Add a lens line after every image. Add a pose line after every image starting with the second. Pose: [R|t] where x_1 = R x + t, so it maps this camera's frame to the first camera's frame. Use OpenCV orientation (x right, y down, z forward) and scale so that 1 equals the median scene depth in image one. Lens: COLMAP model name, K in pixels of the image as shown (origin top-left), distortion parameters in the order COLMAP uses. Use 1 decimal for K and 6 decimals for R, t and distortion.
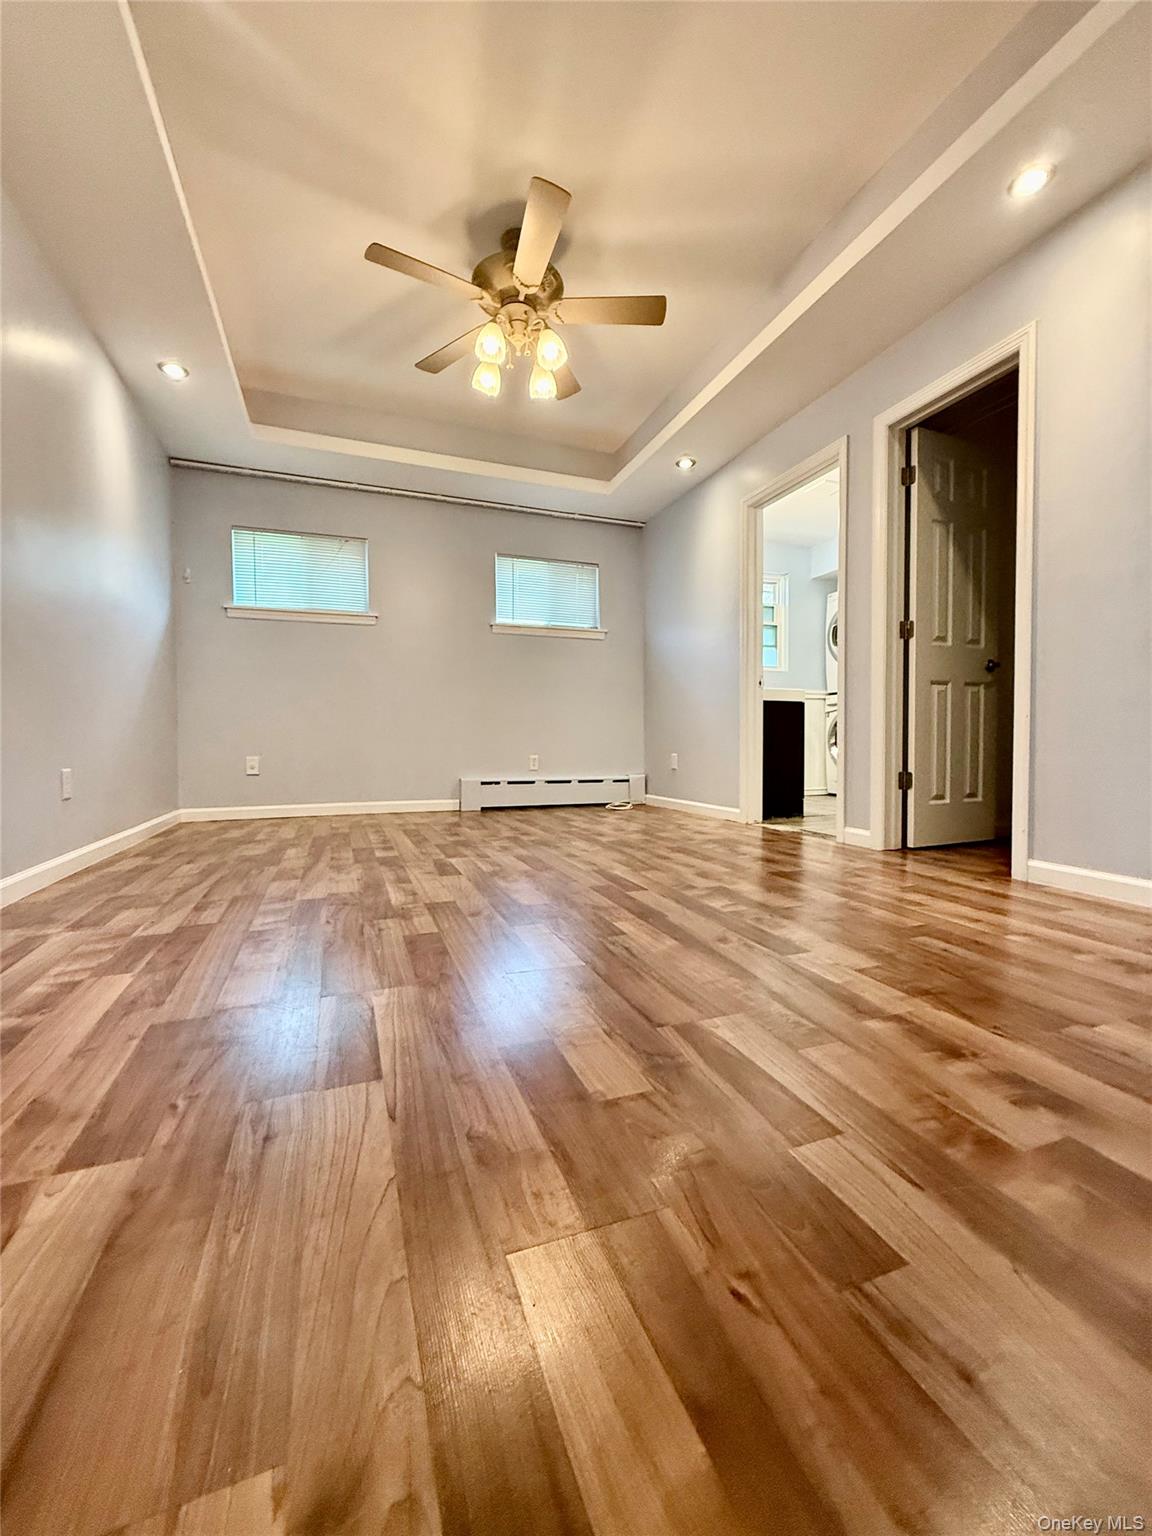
lens RADIAL K [[614.8, 0, 578.8], [0, 614.8, 768.8], [0, 0, 1]] dist [0.001704, -0.000194]
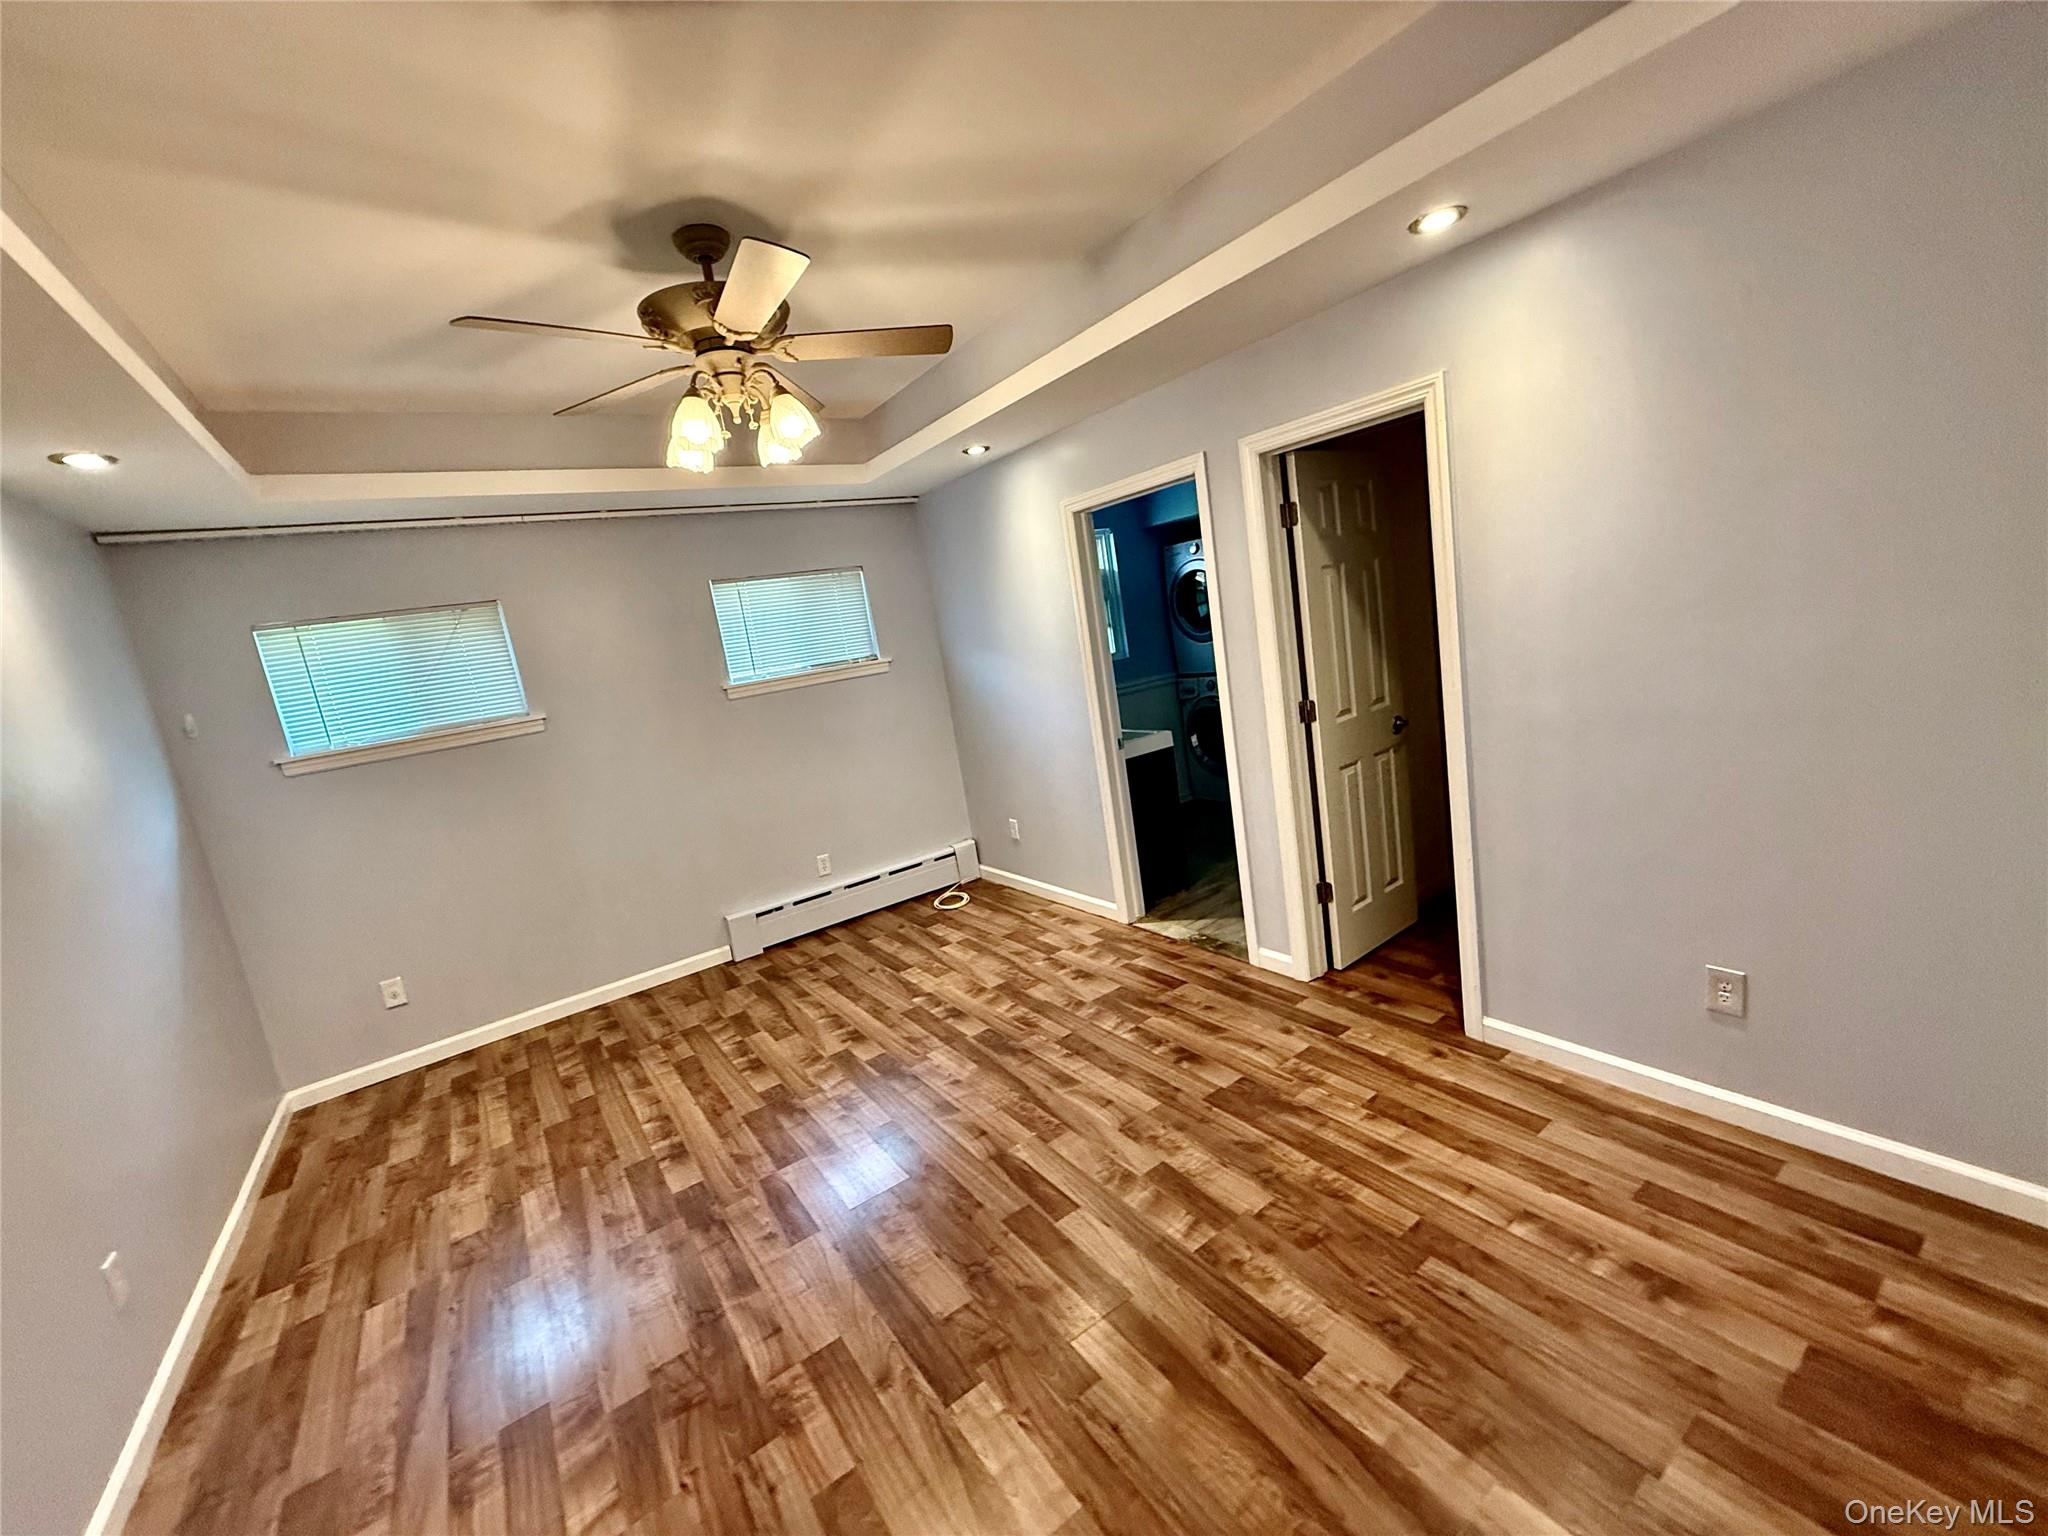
lens RADIAL K [[819.7, 0, 1019.9], [0, 819.7, 766.0], [0, 0, 1]] dist [0.001704, -0.000194]
pose [[0.960814, -0.181119, 0.209838, -0.053917], [0.153815, 0.978136, 0.139970, -0.359529], [-0.230602, -0.102208, 0.967665, 0.060116]]
